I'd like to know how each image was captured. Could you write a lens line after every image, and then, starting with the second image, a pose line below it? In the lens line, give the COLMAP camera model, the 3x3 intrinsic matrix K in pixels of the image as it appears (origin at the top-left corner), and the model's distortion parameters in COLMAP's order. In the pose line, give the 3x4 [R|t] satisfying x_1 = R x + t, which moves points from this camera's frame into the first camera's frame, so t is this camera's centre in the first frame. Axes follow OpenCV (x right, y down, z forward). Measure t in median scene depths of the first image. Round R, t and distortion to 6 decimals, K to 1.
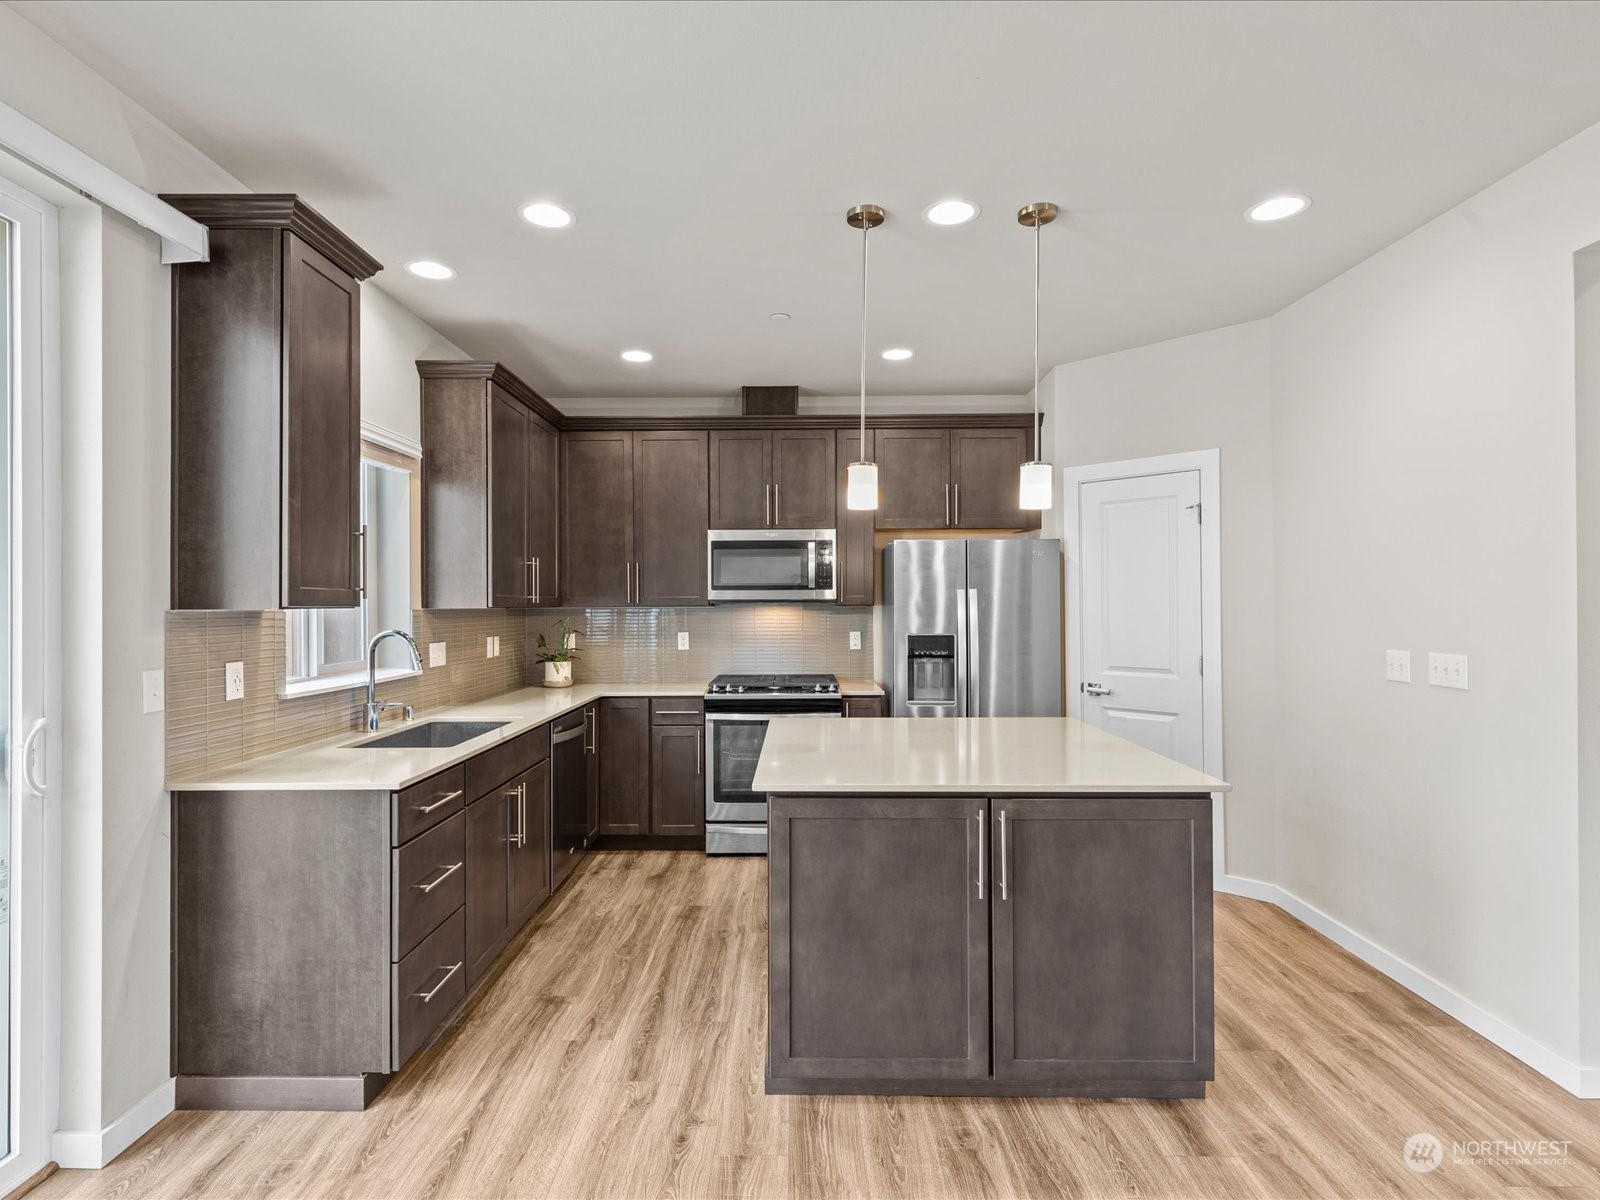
lens RADIAL K [[796.9, 0, 788.3], [0, 796.9, 601.1], [0, 0, 1]] dist [0.001175, -0.000636]
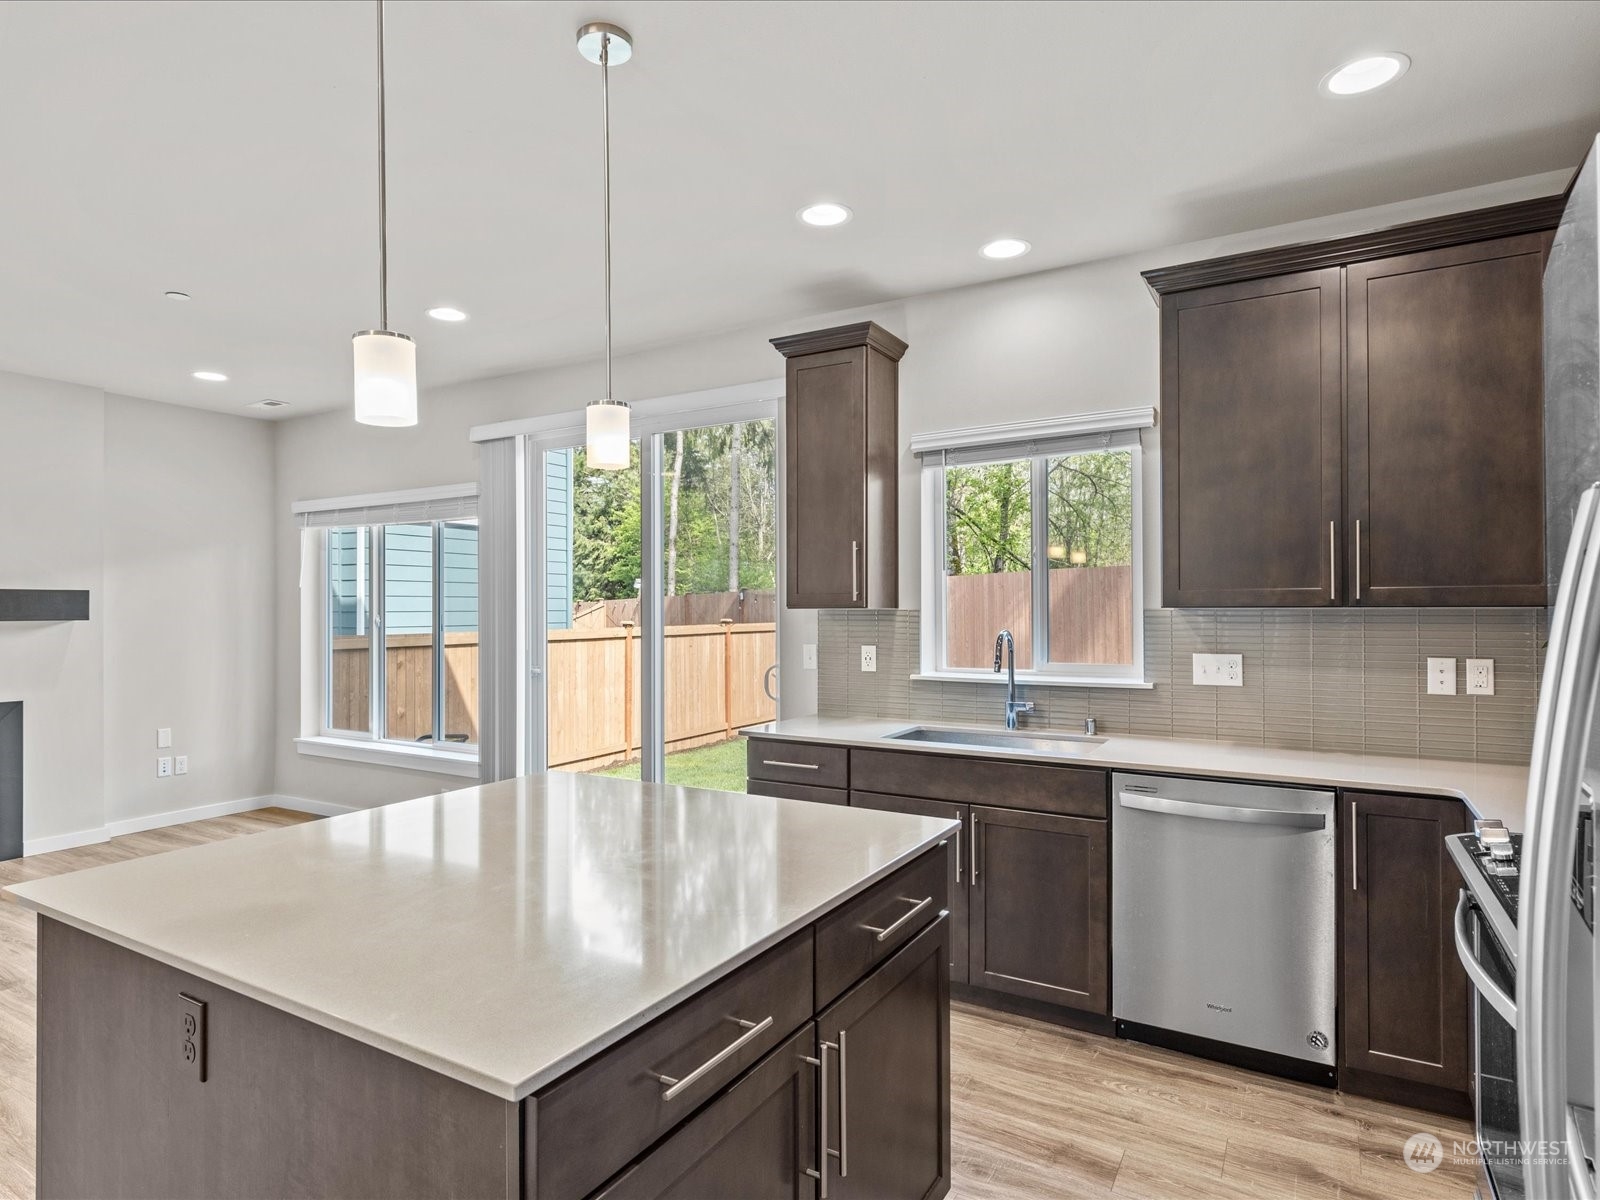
lens RADIAL K [[888.2, 0, 791.9], [0, 888.2, 605.3], [0, 0, 1]] dist [0.002184, -0.000999]
pose [[-0.495883, 0.001985, -0.868387, 0.492052], [0.009218, 0.999953, -0.002978, 0.005423], [0.868341, -0.009481, -0.495878, 1.090407]]
